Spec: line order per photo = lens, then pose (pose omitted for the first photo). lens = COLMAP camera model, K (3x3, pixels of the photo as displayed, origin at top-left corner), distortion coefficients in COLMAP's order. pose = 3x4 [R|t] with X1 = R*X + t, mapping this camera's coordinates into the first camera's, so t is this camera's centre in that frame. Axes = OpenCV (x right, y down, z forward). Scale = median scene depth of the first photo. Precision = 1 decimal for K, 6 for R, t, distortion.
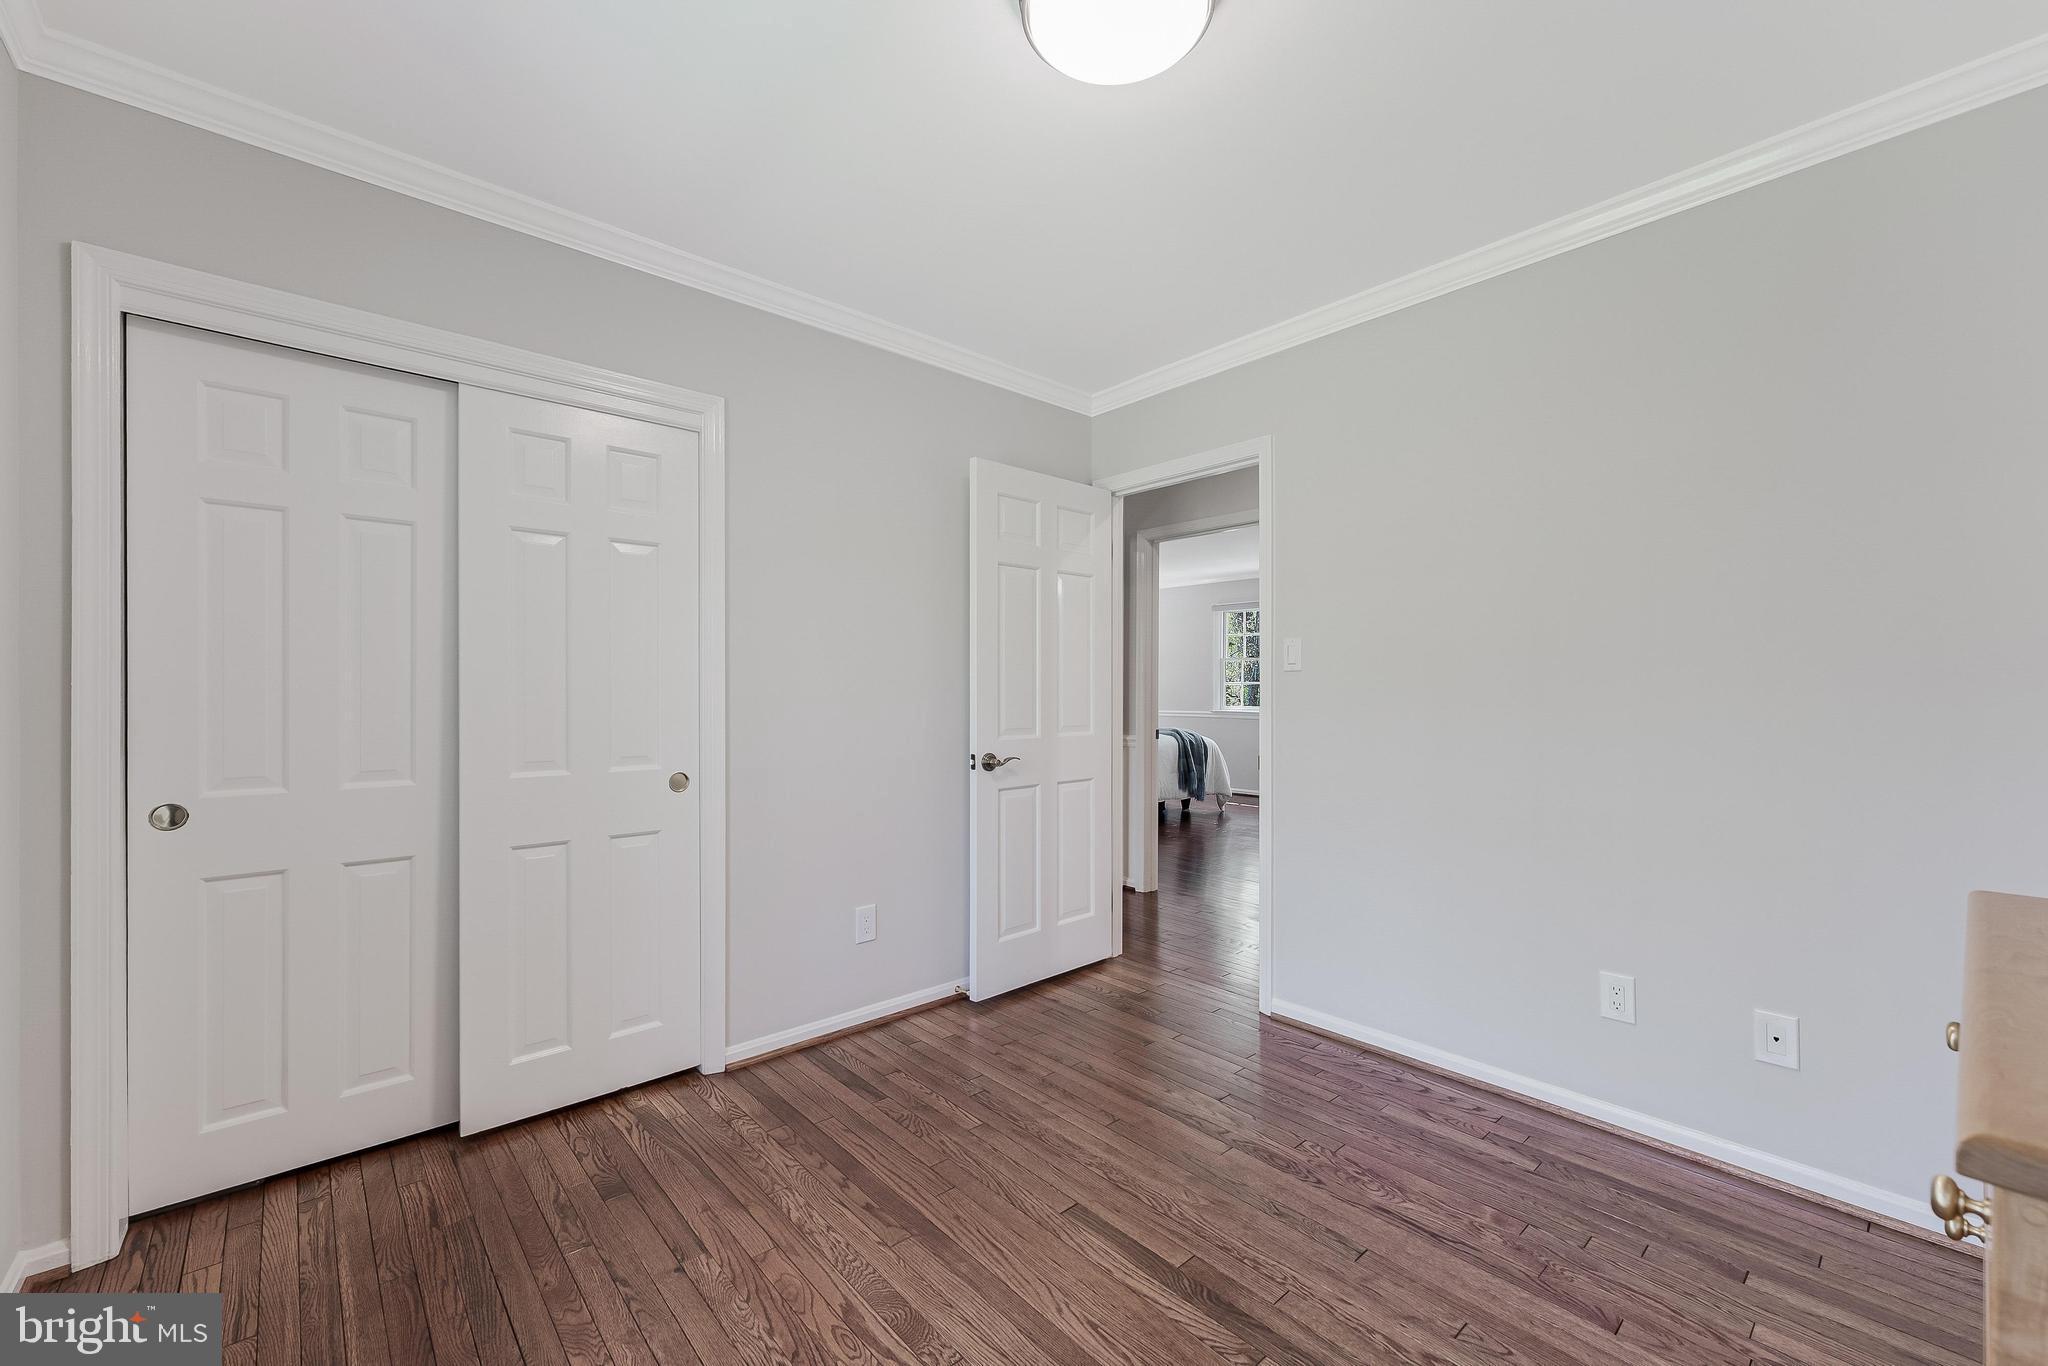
lens RADIAL K [[805.5, 0, 1022.3], [0, 805.5, 687.6], [0, 0, 1]] dist [0.000283, 0.000020]
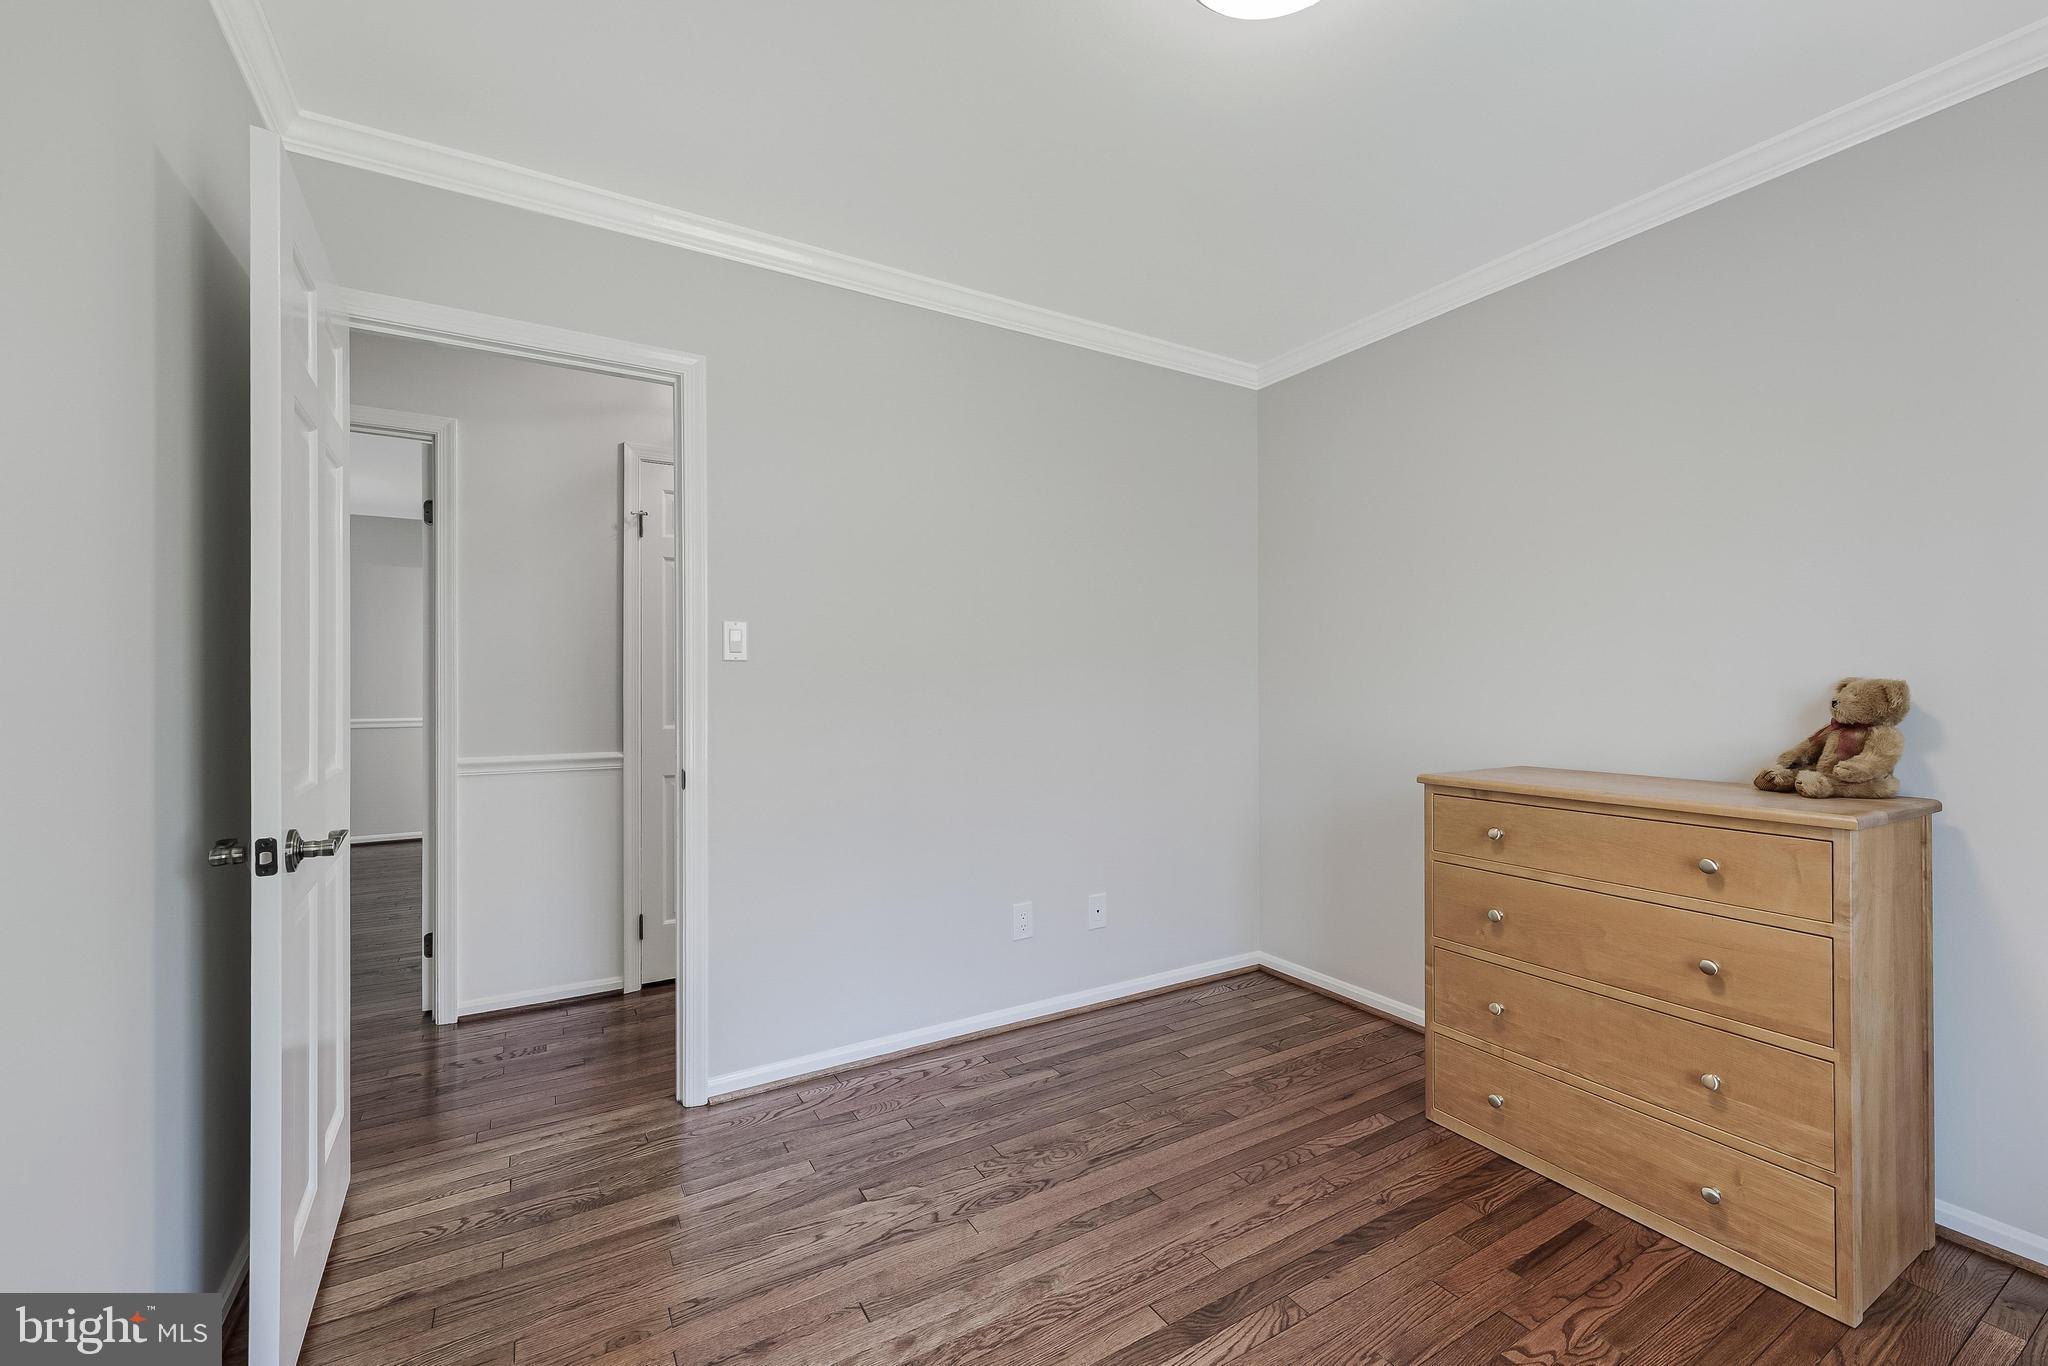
lens RADIAL K [[827.7, 0, 1025.8], [0, 827.7, 675.2], [0, 0, 1]] dist [-0.001591, -0.000419]
pose [[0.190470, 0.008037, 0.981660, -0.592112], [-0.002468, 0.999967, -0.007708, 0.000279], [-0.981690, -0.000955, 0.190483, 0.772340]]
